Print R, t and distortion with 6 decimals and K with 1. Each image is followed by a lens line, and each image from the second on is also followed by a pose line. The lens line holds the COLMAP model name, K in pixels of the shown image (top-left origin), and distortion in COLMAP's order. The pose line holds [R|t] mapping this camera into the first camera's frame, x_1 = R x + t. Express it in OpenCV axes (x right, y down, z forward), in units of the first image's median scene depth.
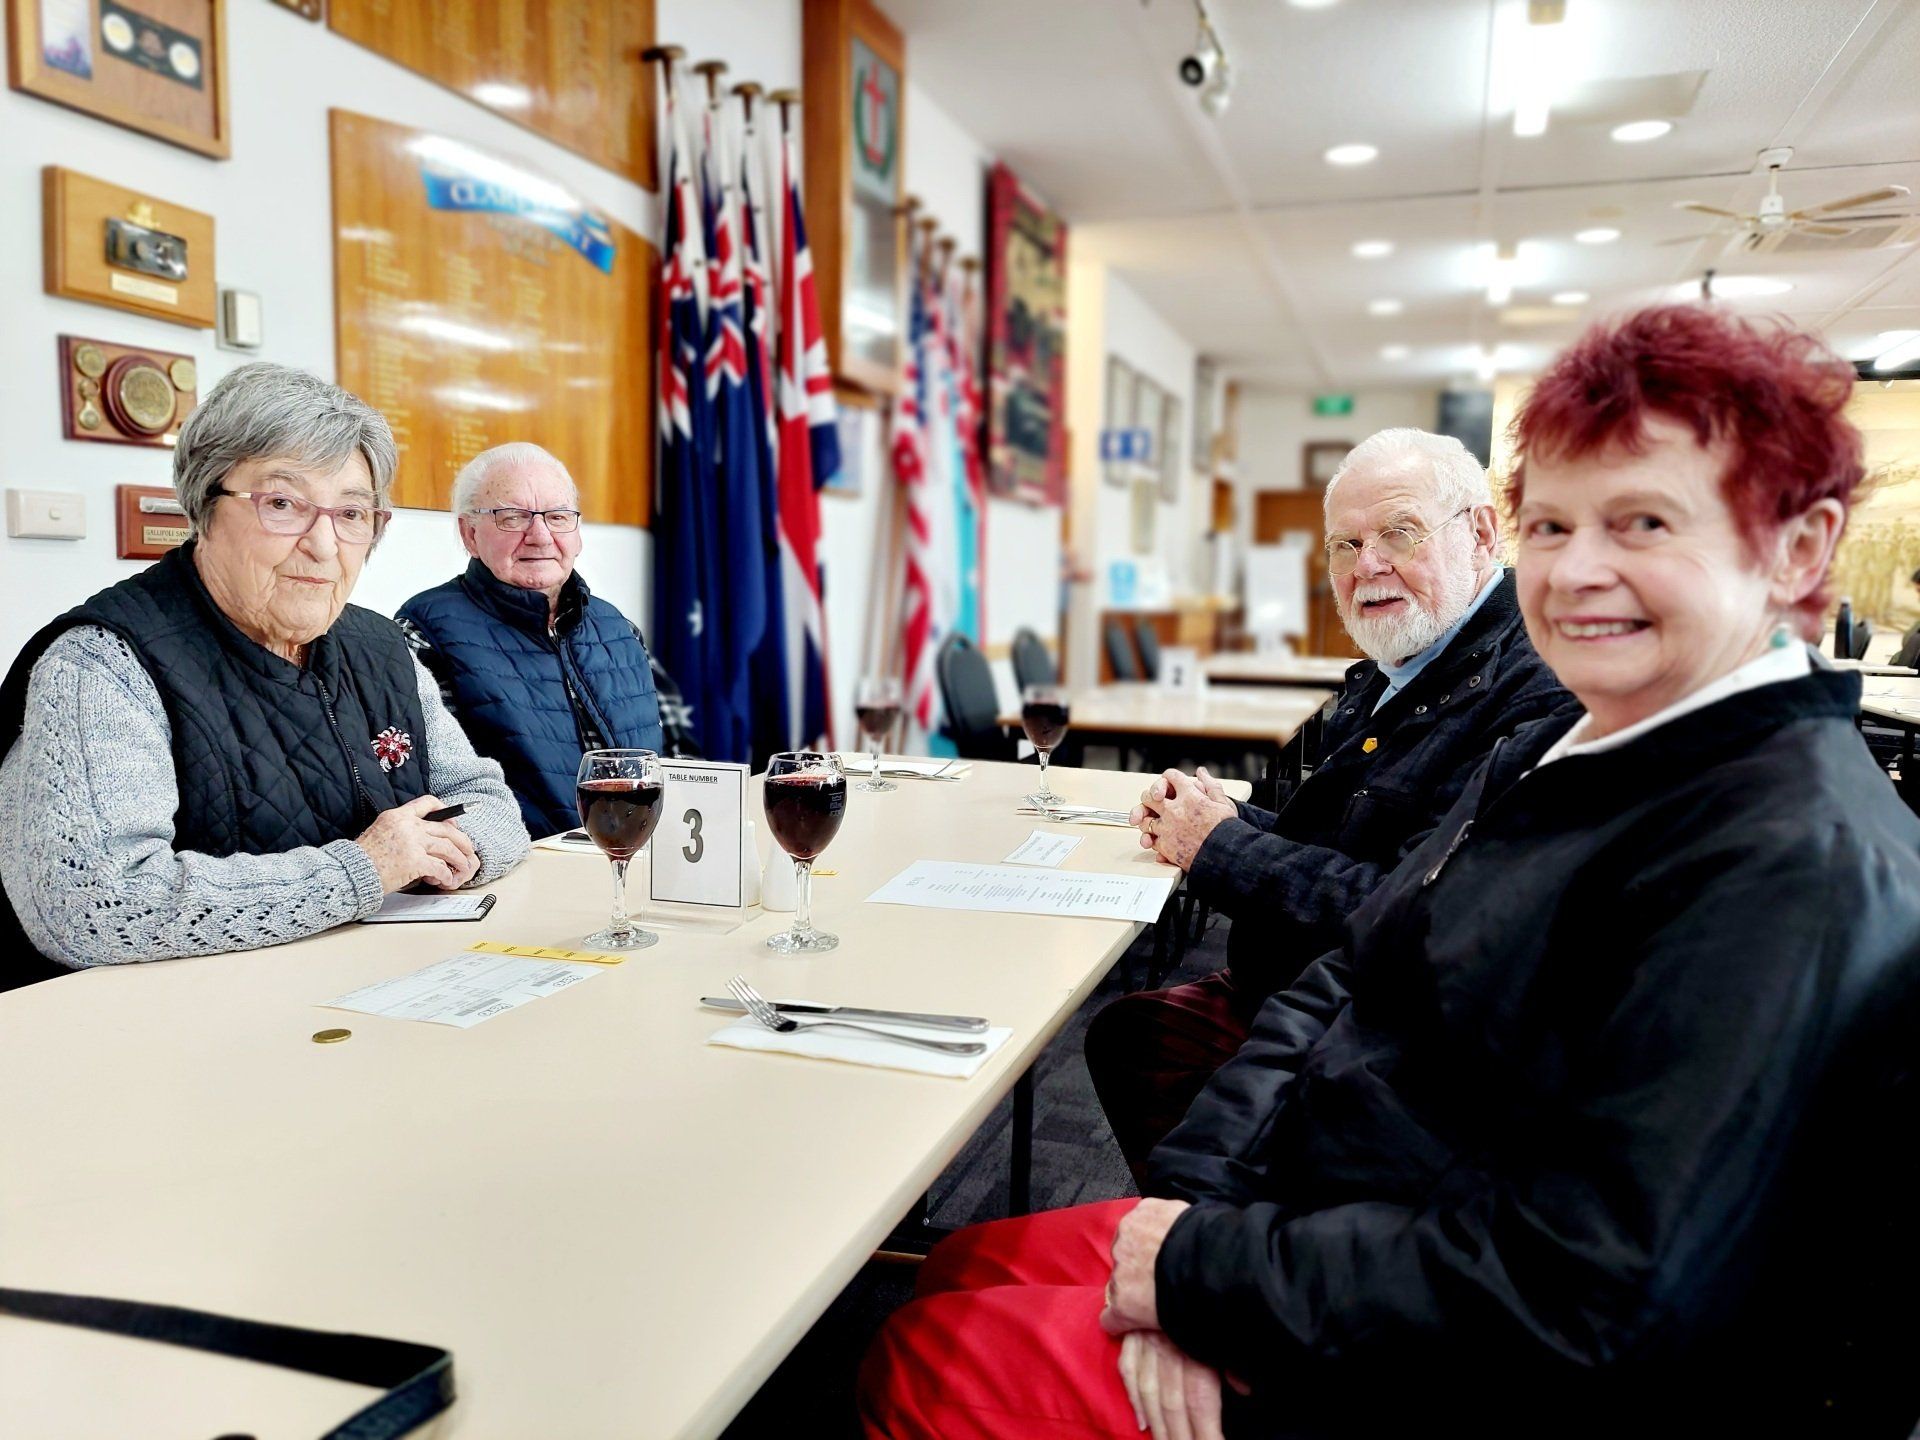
lens RADIAL K [[1421.6, 0, 960.0], [0, 1421.6, 720.0], [0, 0, 1]] dist [0.002885, 0.002940]
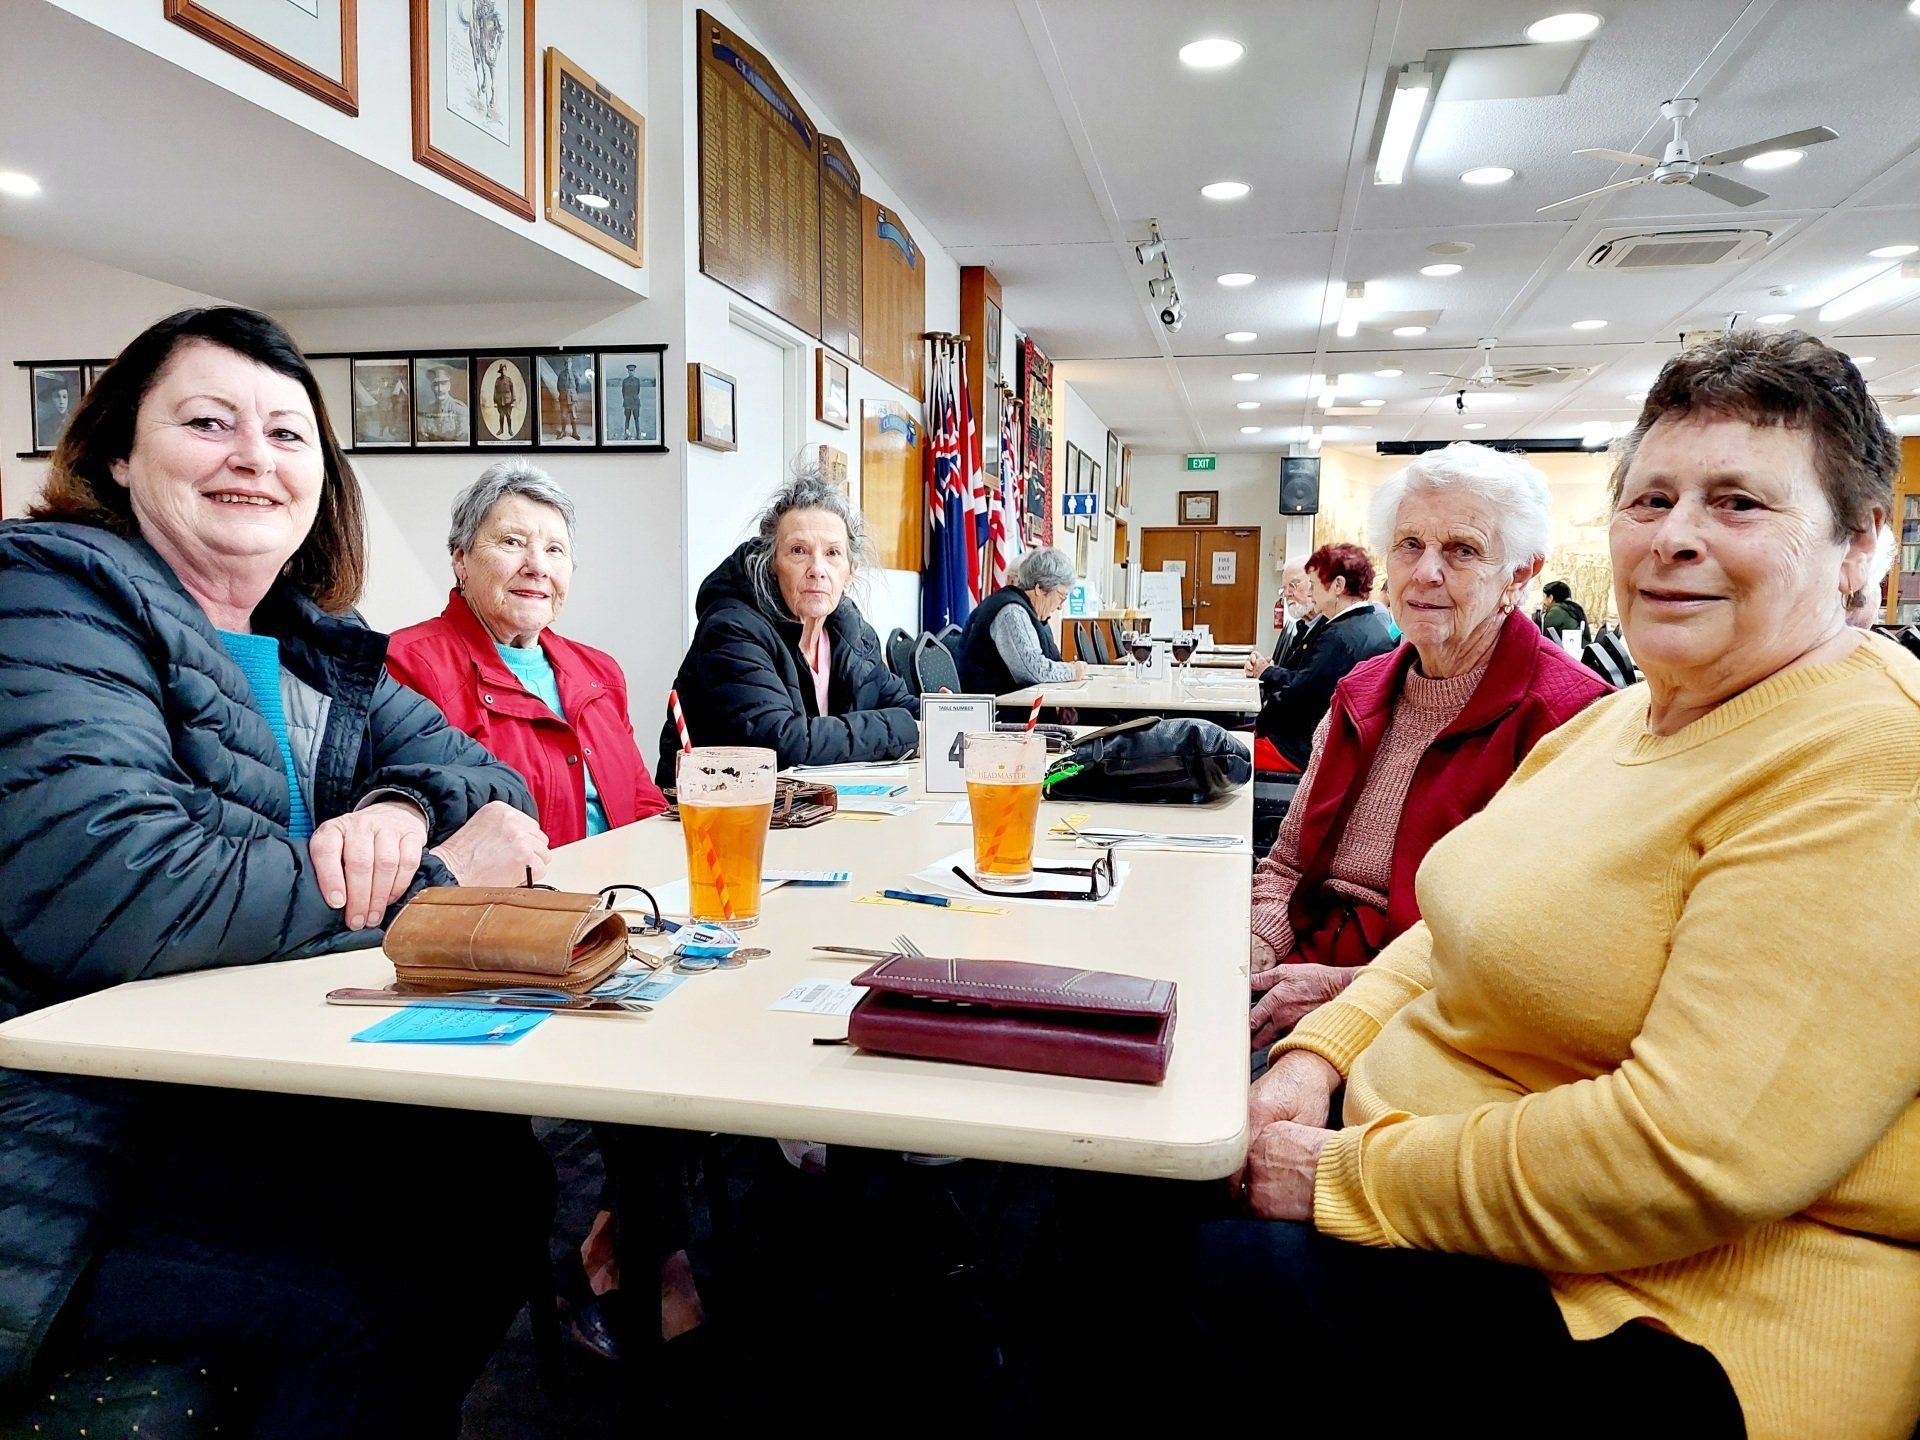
lens RADIAL K [[1421.6, 0, 960.0], [0, 1421.6, 720.0], [0, 0, 1]] dist [0.002885, 0.002940]
pose [[0.993424, -0.014133, 0.113619, -0.224515], [0.015530, 0.999814, -0.011424, 0.053299], [-0.113437, 0.013113, 0.993459, -0.548132]]
